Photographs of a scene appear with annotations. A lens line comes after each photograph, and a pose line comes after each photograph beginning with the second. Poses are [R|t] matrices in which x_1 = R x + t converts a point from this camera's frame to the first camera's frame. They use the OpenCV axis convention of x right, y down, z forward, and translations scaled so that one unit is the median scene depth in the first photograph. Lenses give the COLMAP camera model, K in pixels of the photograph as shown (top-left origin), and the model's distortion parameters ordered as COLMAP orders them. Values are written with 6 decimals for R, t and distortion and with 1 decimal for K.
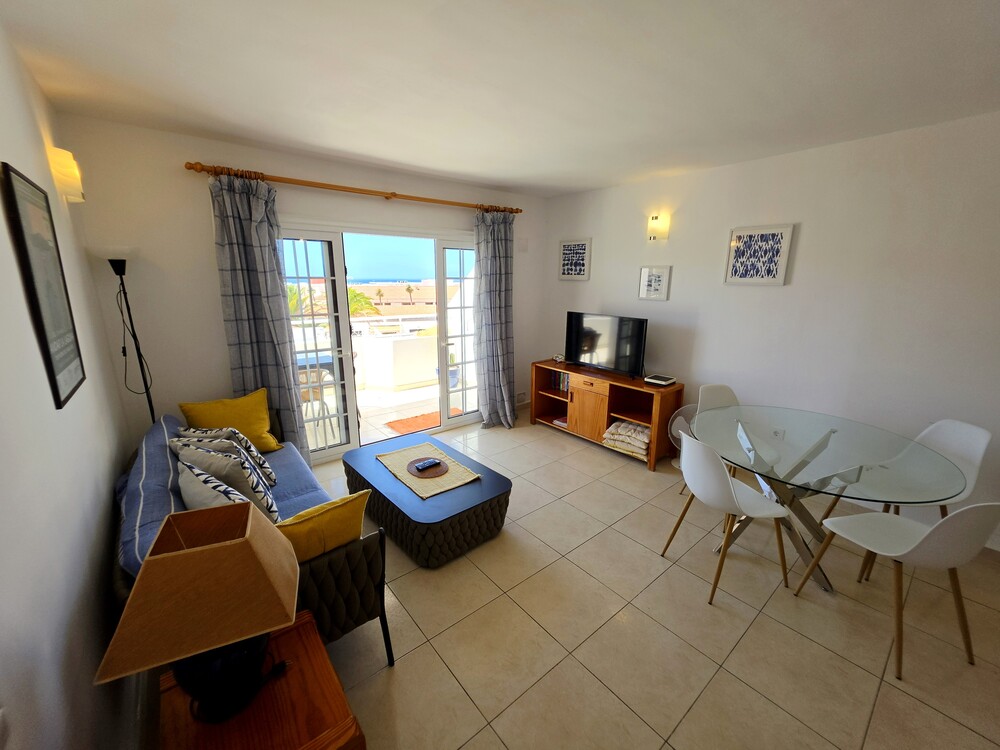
lens RADIAL K [[404.0, 0, 507.4], [0, 404.0, 377.8], [0, 0, 1]] dist [-0.003103, 0.001191]
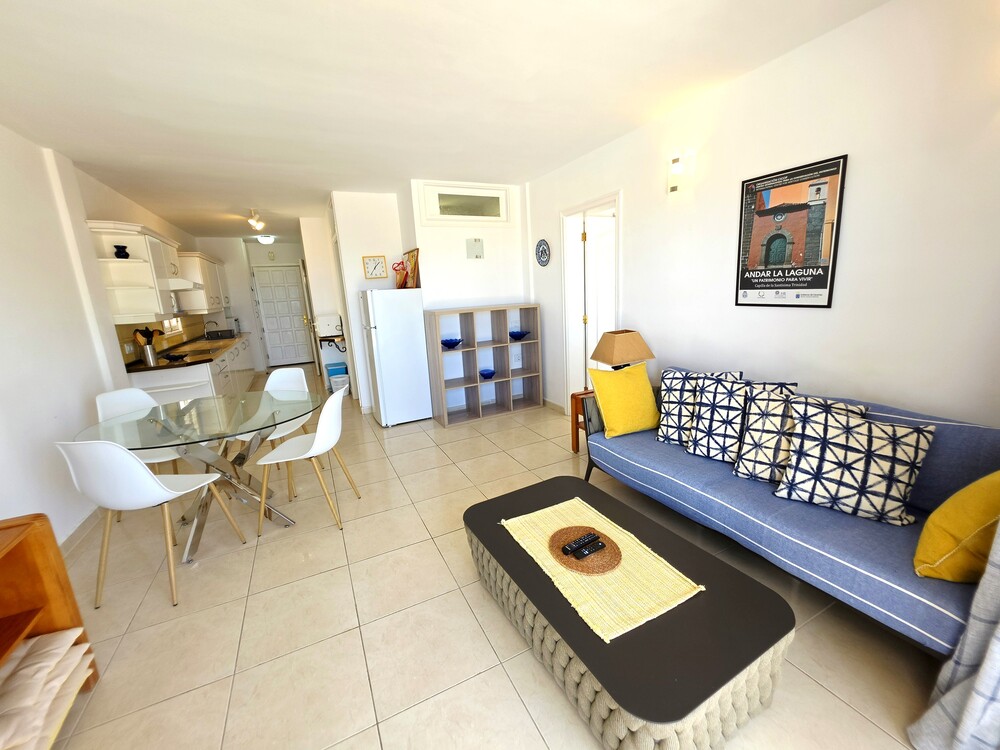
lens RADIAL K [[404.0, 0, 504.6], [0, 404.0, 373.9], [0, 0, 1]] dist [-0.003103, 0.001191]
pose [[-0.972780, -0.004915, 0.231678, -0.183328], [0.097957, 0.897336, 0.430340, -0.228600], [-0.210008, 0.441321, -0.872429, 1.217903]]
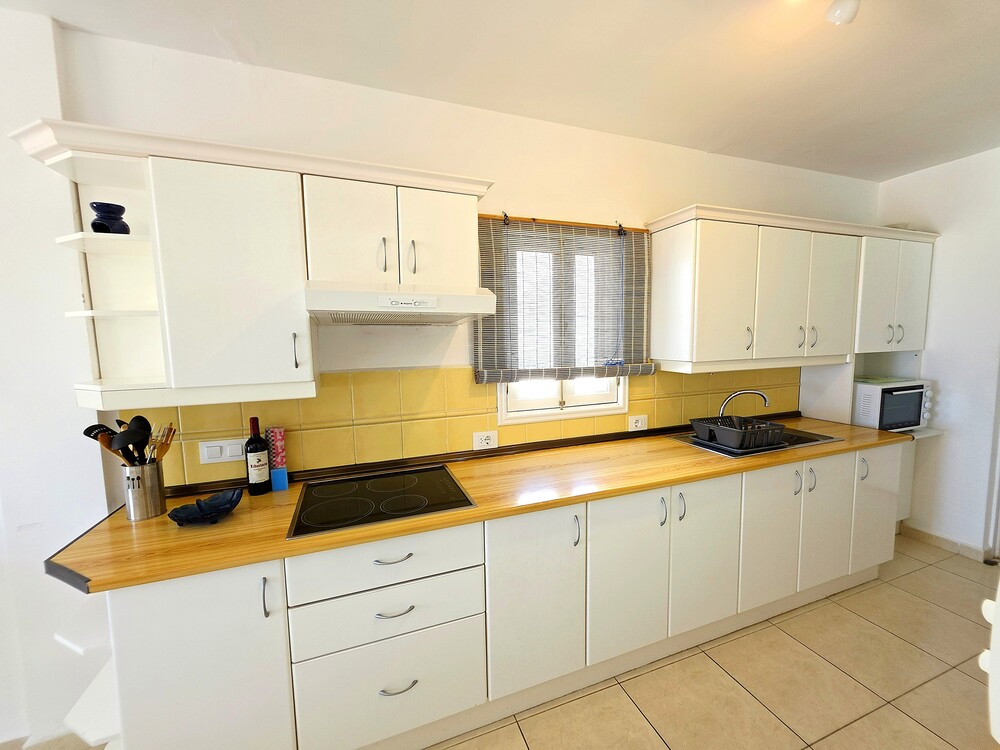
lens RADIAL K [[404.0, 0, 508.3], [0, 404.0, 377.2], [0, 0, 1]] dist [-0.003103, 0.001191]
pose [[0.326727, -0.103125, 0.939476, 0.750944], [0.249285, 0.968232, 0.019586, 0.074131], [-0.911650, 0.227798, 0.342055, -0.066578]]
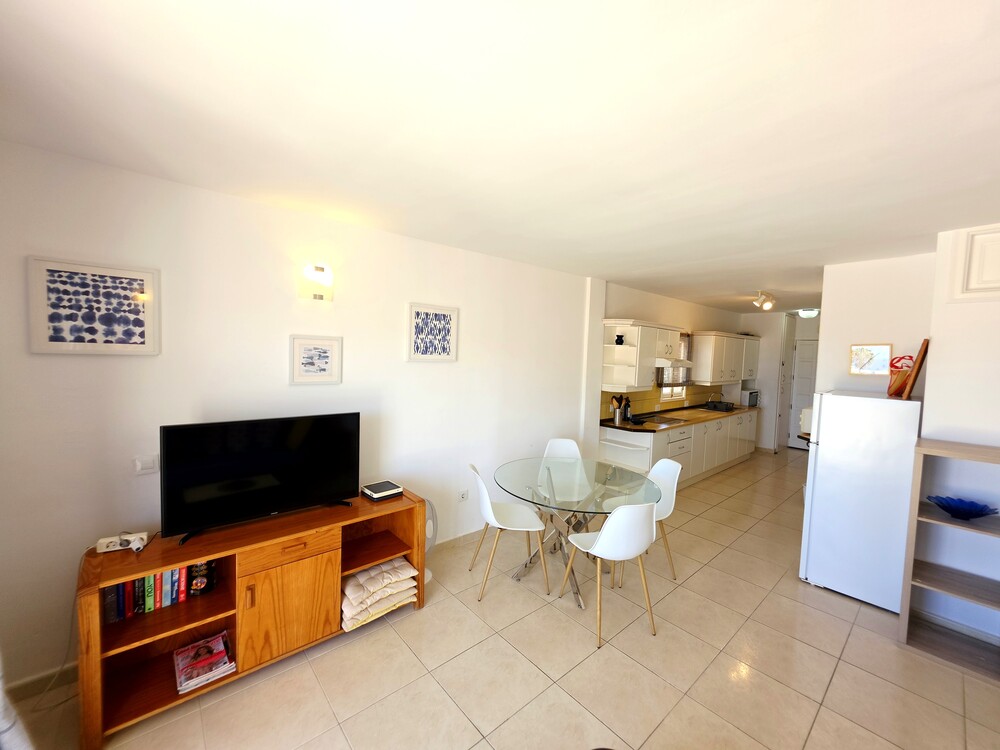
lens RADIAL K [[404.0, 0, 503.9], [0, 404.0, 376.3], [0, 0, 1]] dist [-0.003103, 0.001191]
pose [[-0.026899, -0.069094, 0.997247, -0.384824], [0.210044, 0.974947, 0.073215, -0.223345], [-0.977322, 0.211435, -0.011712, 0.819942]]
